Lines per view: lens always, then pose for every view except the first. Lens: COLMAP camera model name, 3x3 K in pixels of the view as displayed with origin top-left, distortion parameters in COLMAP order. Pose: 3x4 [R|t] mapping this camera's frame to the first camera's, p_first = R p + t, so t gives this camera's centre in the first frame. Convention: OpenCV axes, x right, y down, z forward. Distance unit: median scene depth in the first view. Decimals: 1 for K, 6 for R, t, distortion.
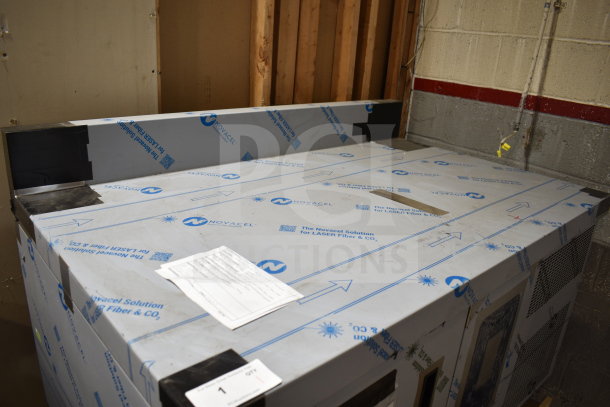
lens RADIAL K [[469.0, 0, 305.2], [0, 469.0, 202.5], [0, 0, 1]] dist [-0.088073, 0.008384]
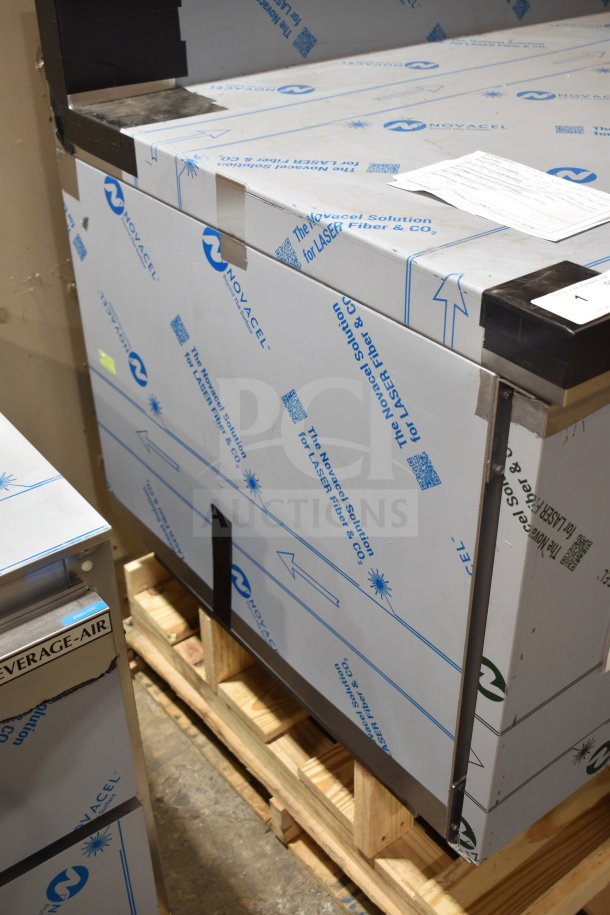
lens RADIAL K [[992.2, 0, 305.3], [0, 992.2, 458.5], [0, 0, 1]] dist [-0.064366, 0.000000]
pose [[0.993979, -0.021310, -0.107481, -0.279499], [0.045904, 0.971663, 0.231868, 0.179945], [0.099494, -0.235406, 0.966791, -0.331304]]
